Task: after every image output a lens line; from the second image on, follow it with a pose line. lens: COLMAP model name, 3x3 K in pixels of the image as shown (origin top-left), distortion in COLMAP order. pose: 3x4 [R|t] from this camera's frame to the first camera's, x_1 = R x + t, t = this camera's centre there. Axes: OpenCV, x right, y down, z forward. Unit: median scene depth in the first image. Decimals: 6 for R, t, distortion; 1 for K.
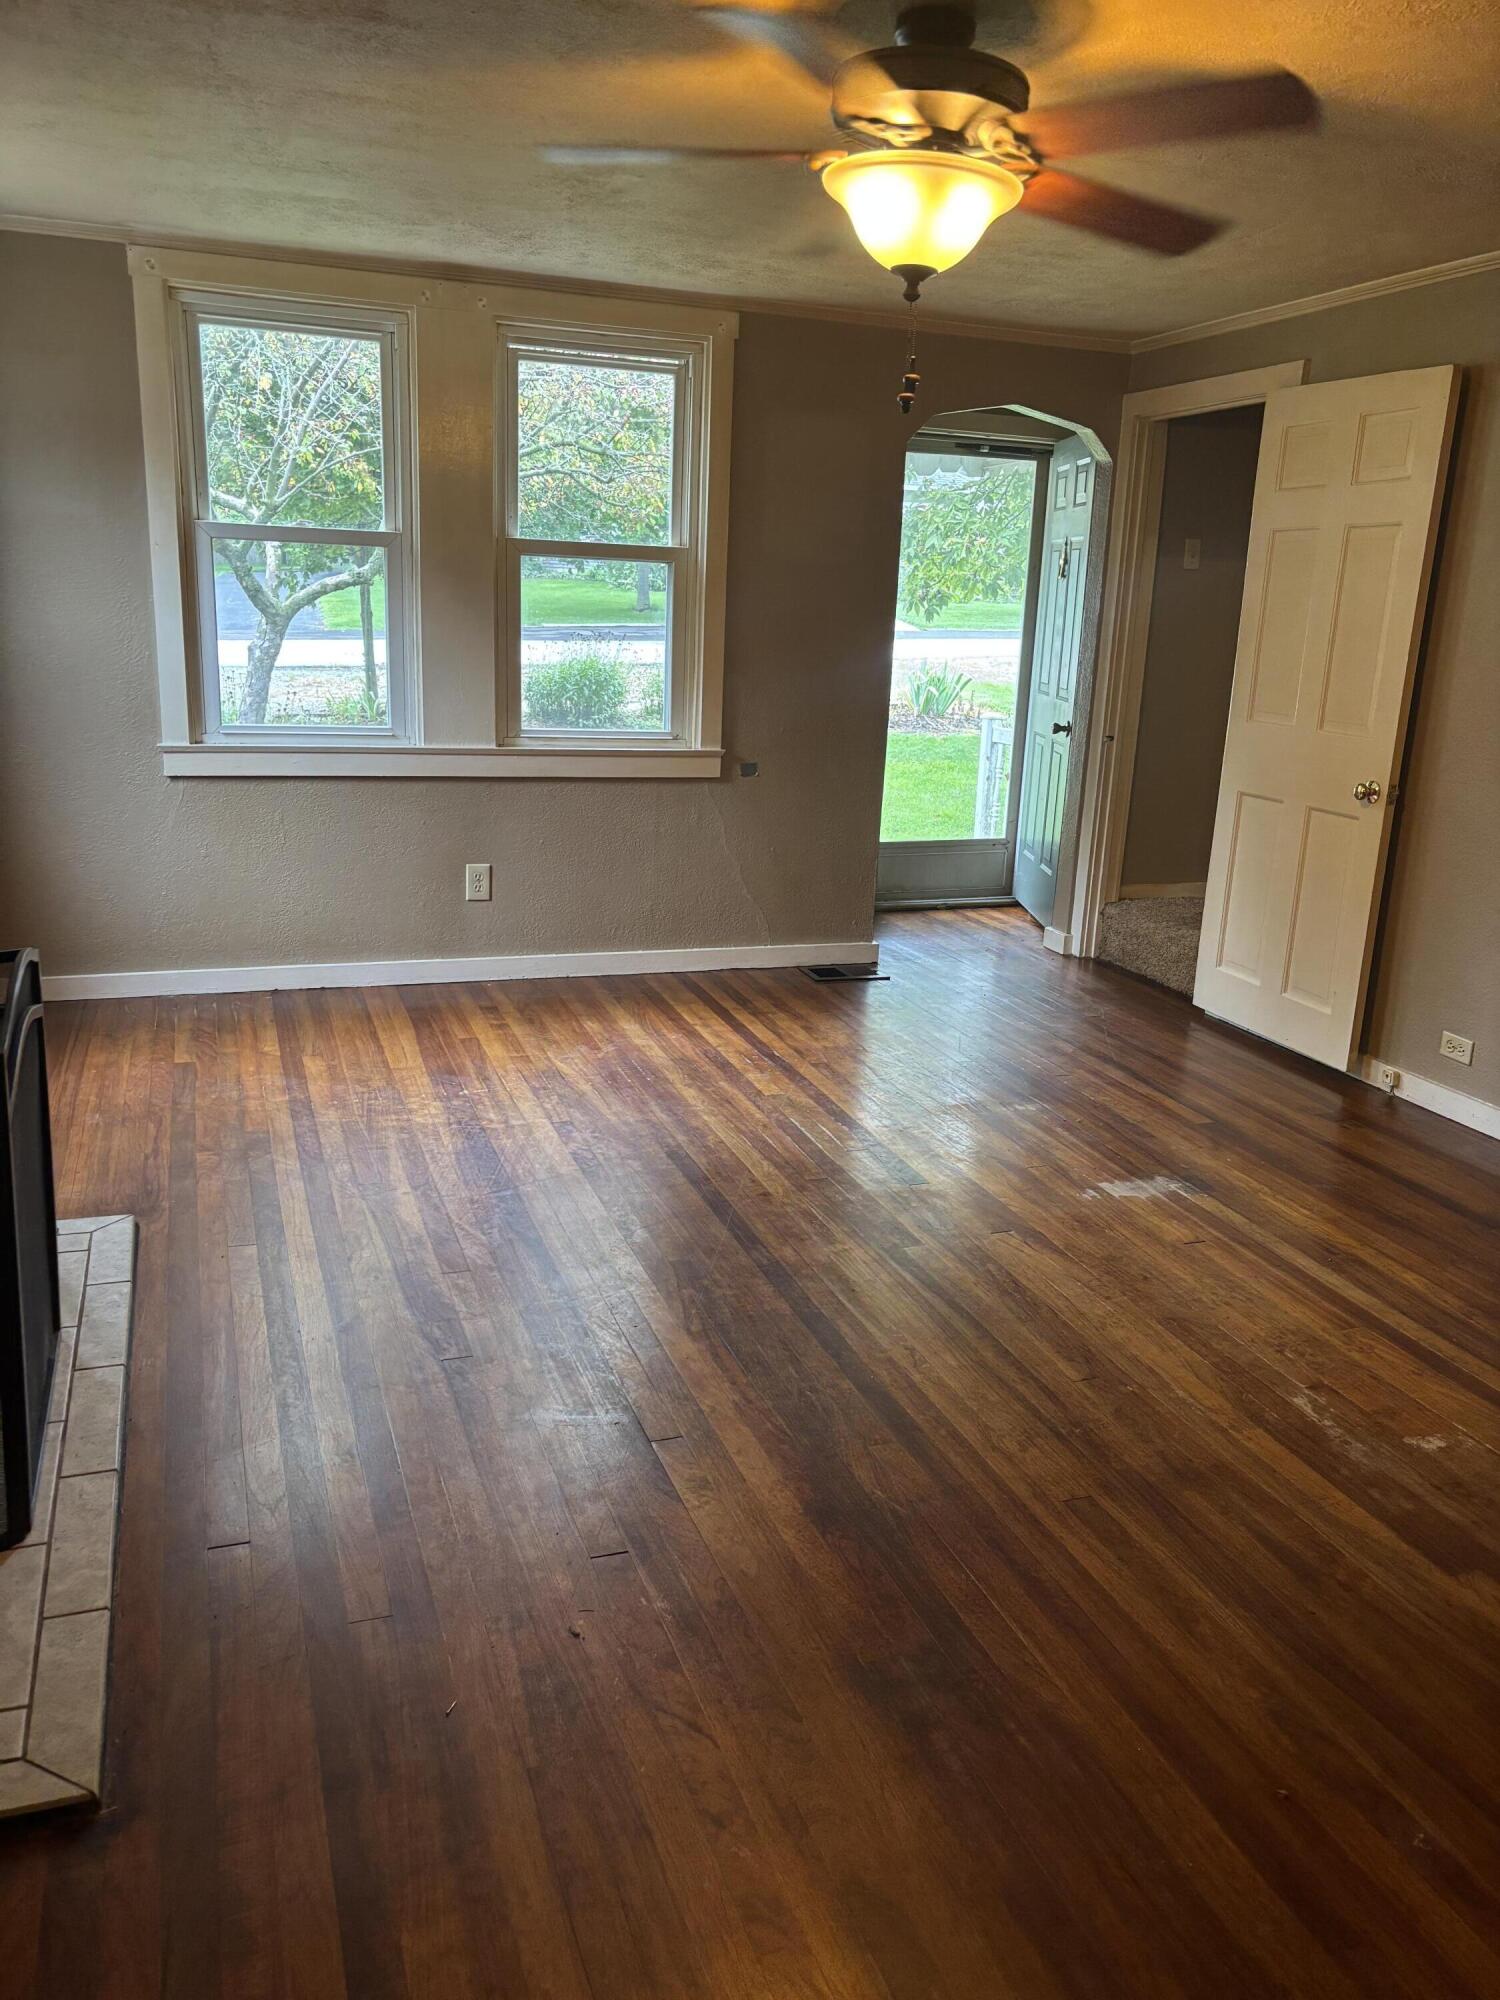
lens RADIAL K [[1513.1, 0, 753.8], [0, 1513.1, 997.9], [0, 0, 1]] dist [0.023198, -0.016703]
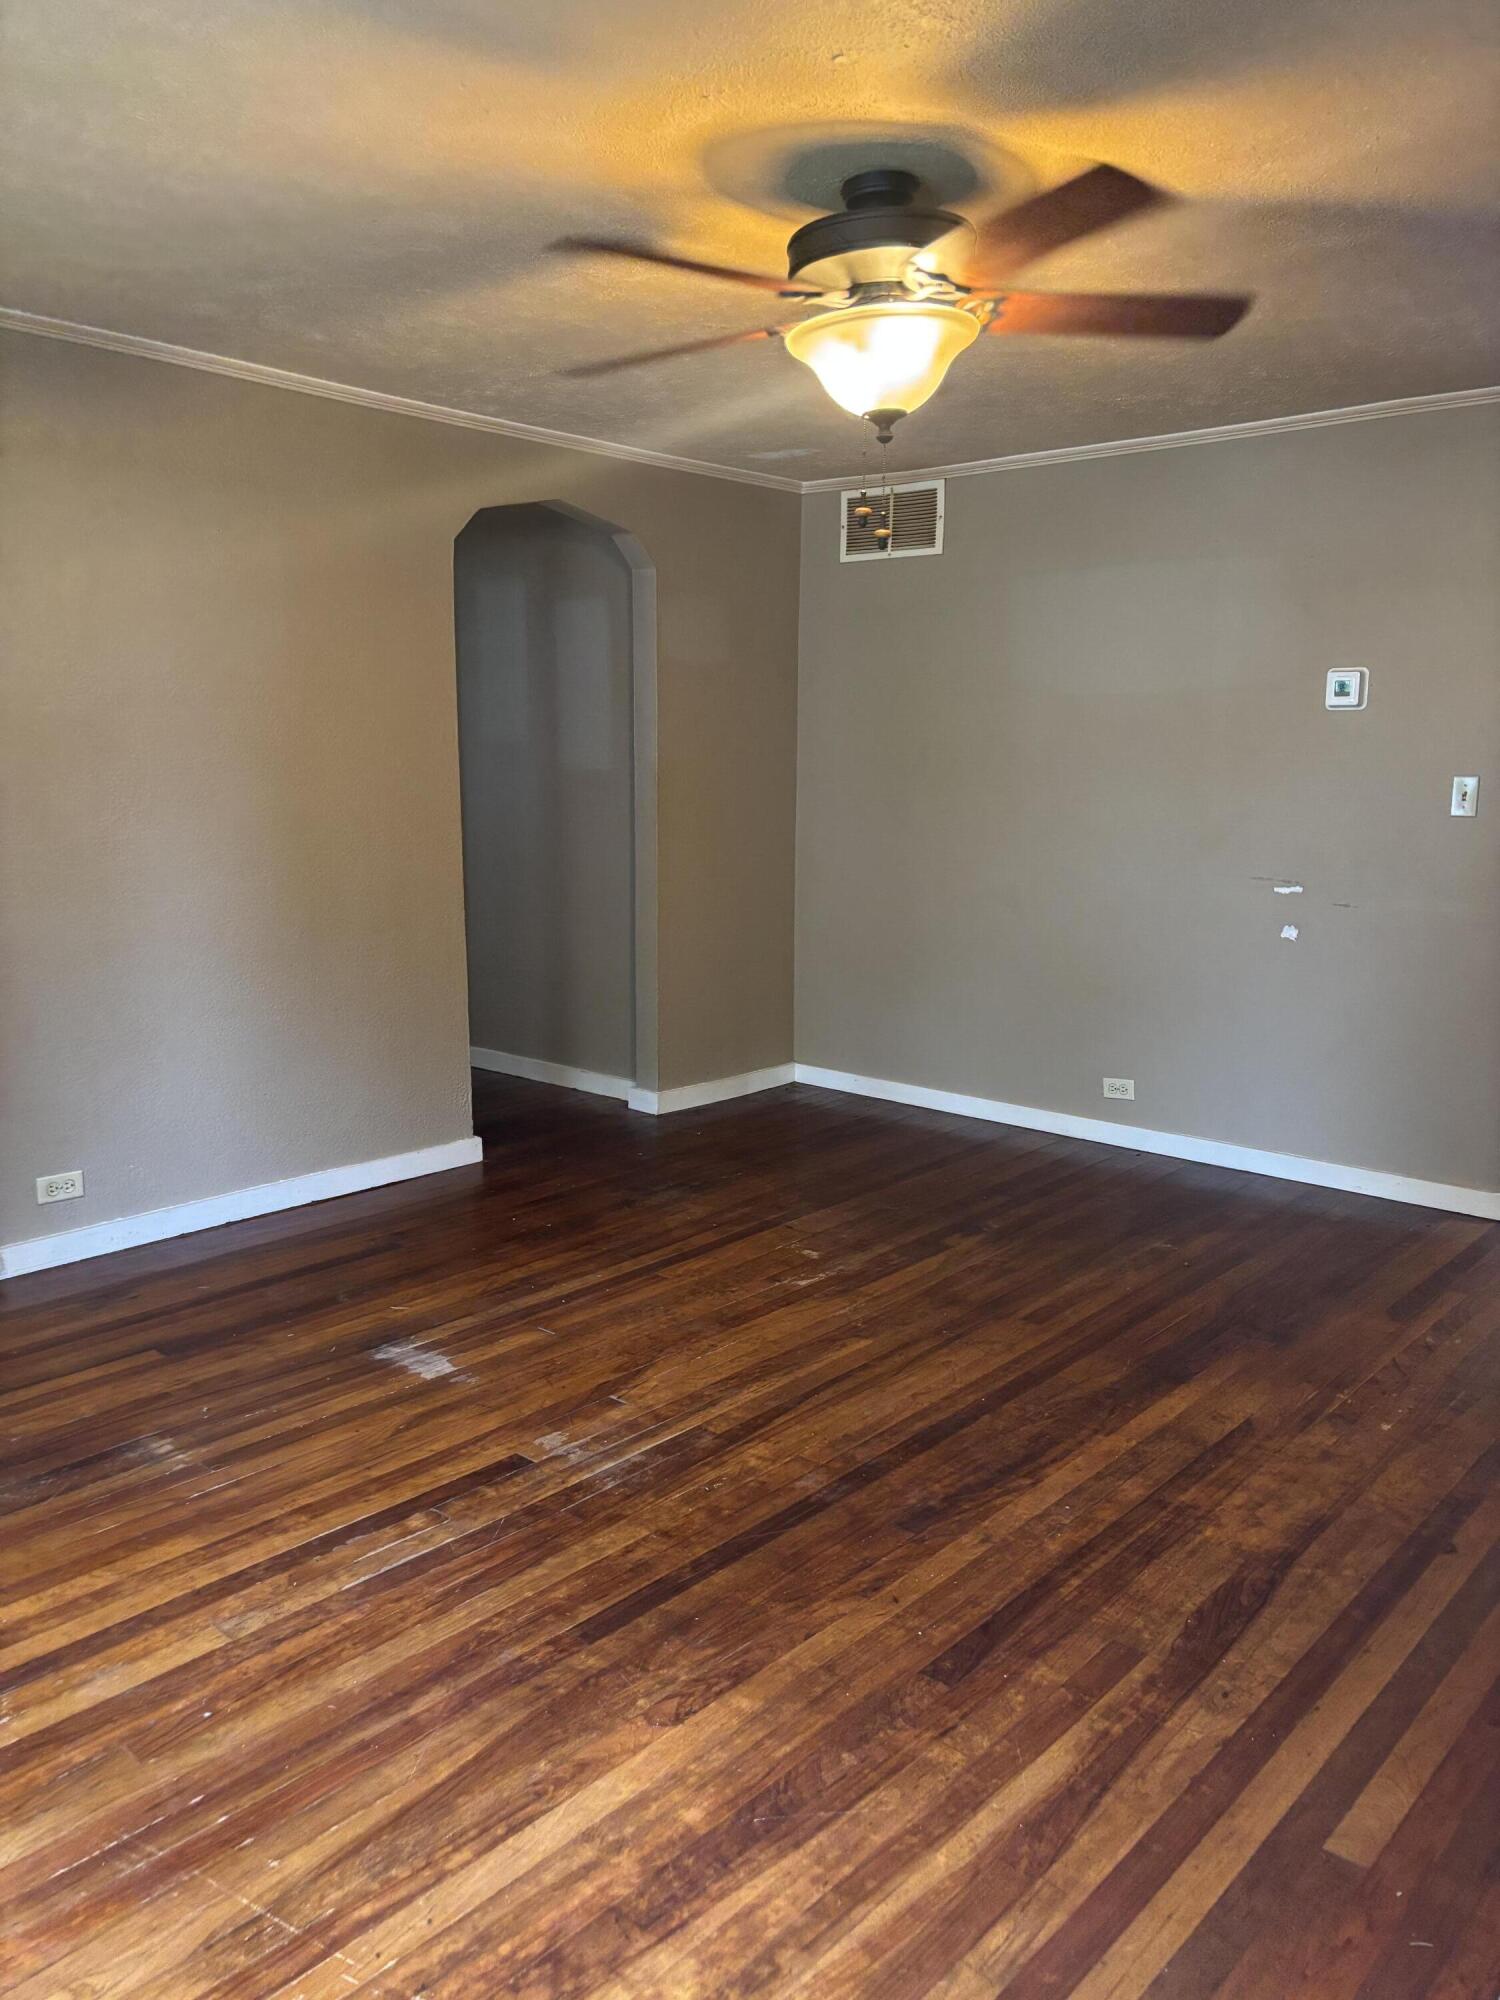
lens RADIAL K [[1513.1, 0, 752.5], [0, 1513.1, 1000.7], [0, 0, 1]] dist [0.023198, -0.016703]
pose [[-0.478228, -0.191734, 0.857051, -0.628708], [0.200634, 0.926220, 0.319160, -0.353956], [-0.855011, 0.324585, -0.404476, 1.248684]]
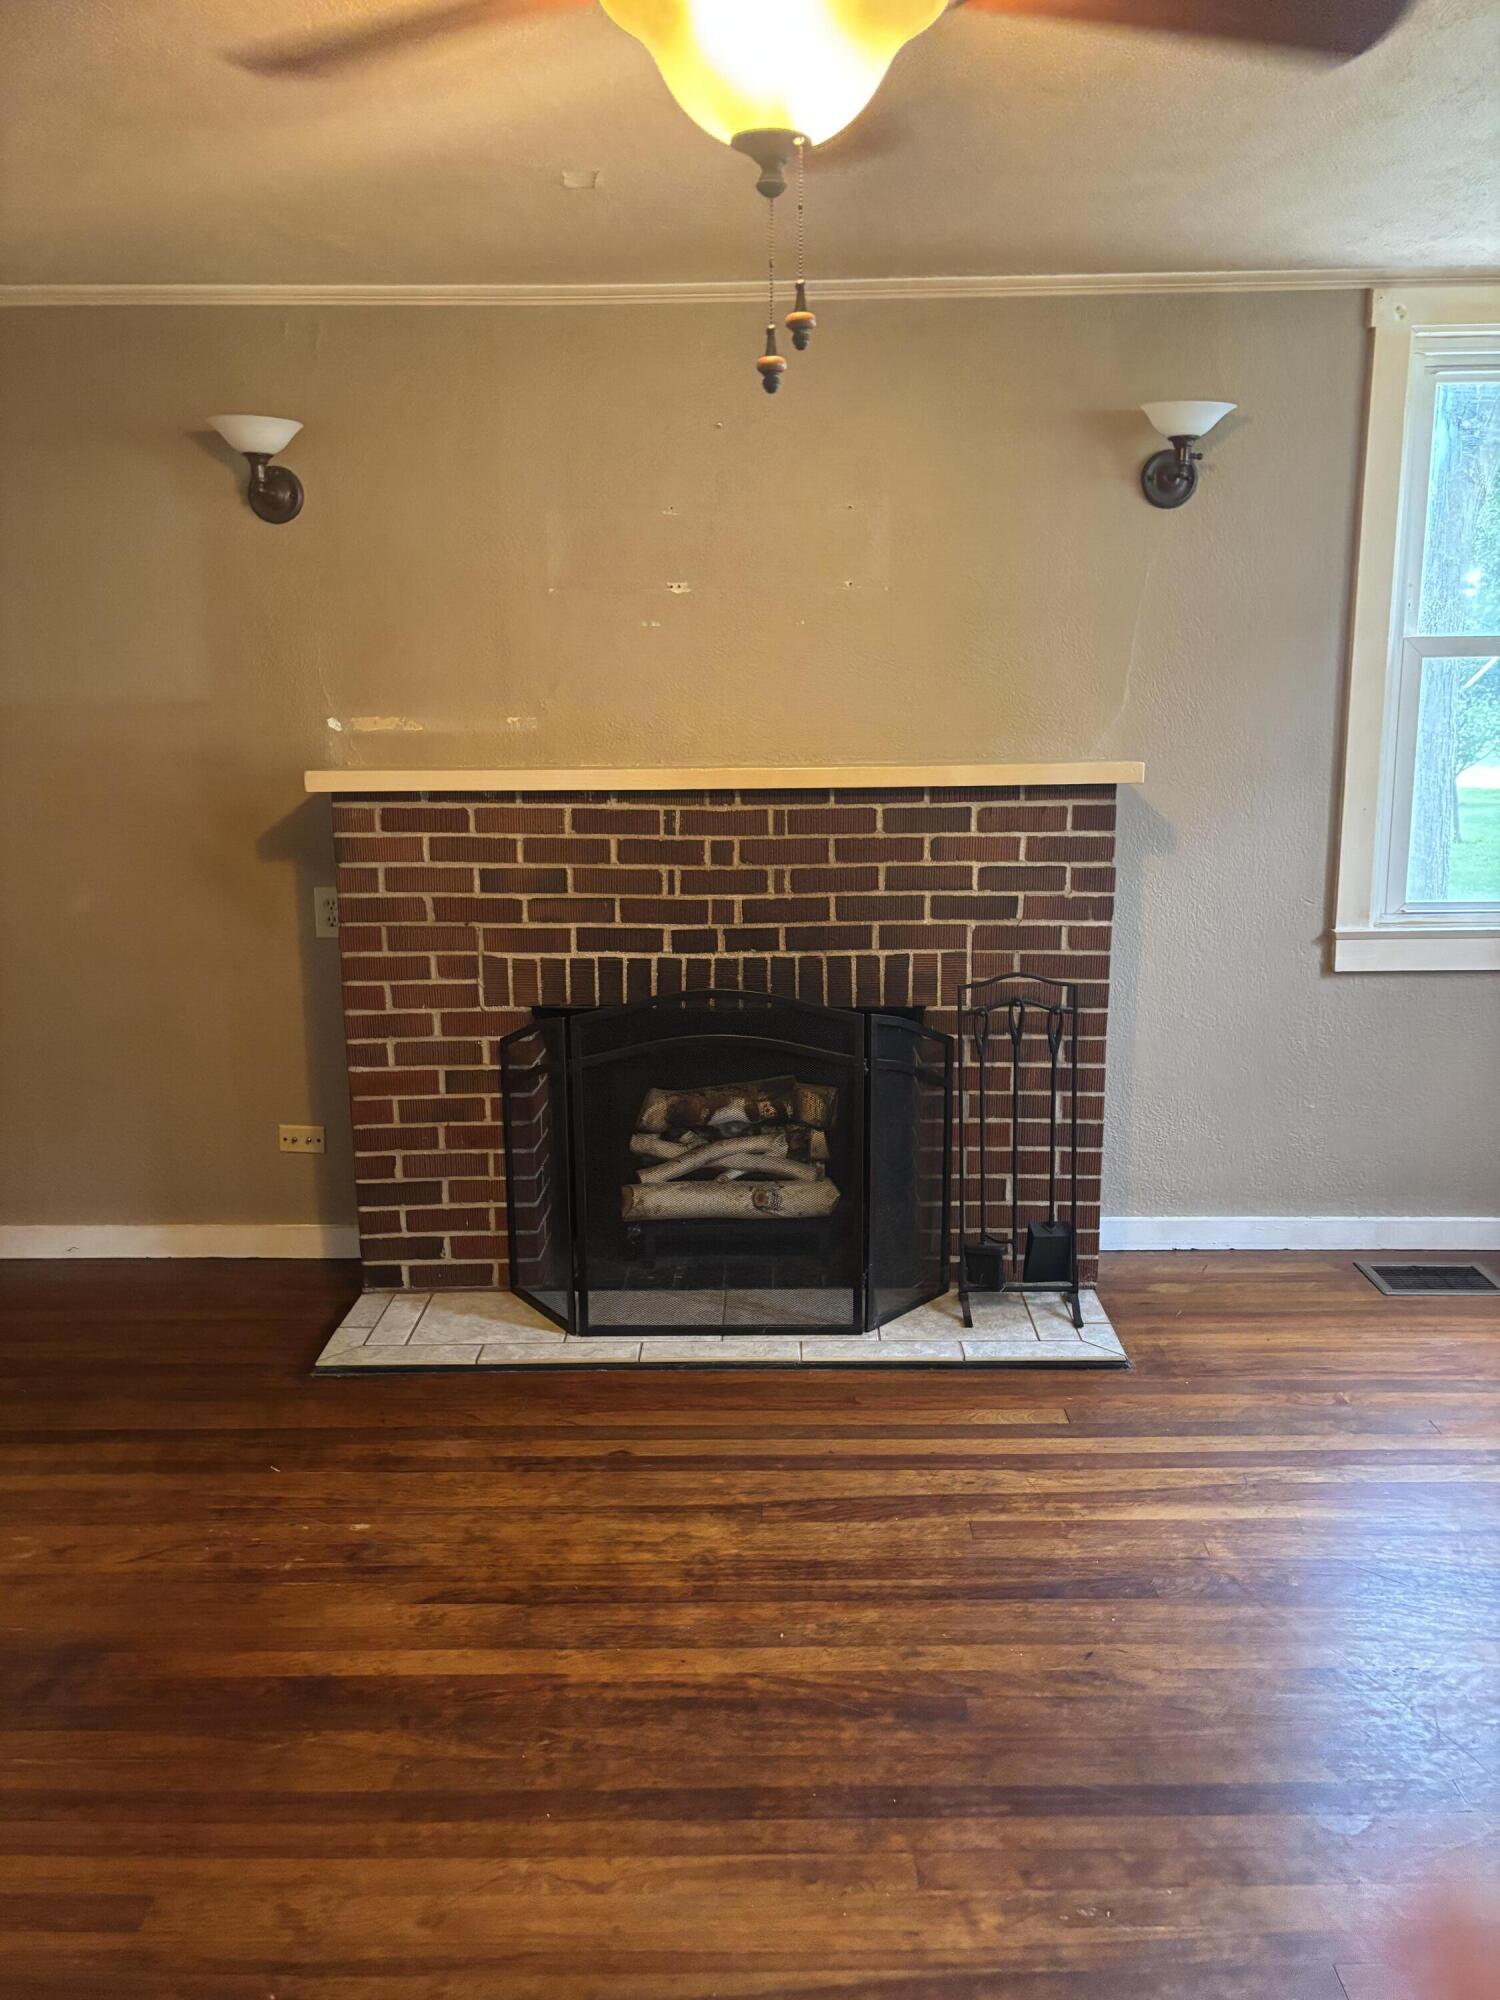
lens RADIAL K [[1513.1, 0, 760.4], [0, 1513.1, 1001.0], [0, 0, 1]] dist [0.023198, -0.016703]
pose [[-0.356693, 0.139999, -0.923672, 0.523457], [-0.247441, 0.939239, 0.237912, -0.239328], [0.900857, 0.313416, -0.300379, 0.972866]]
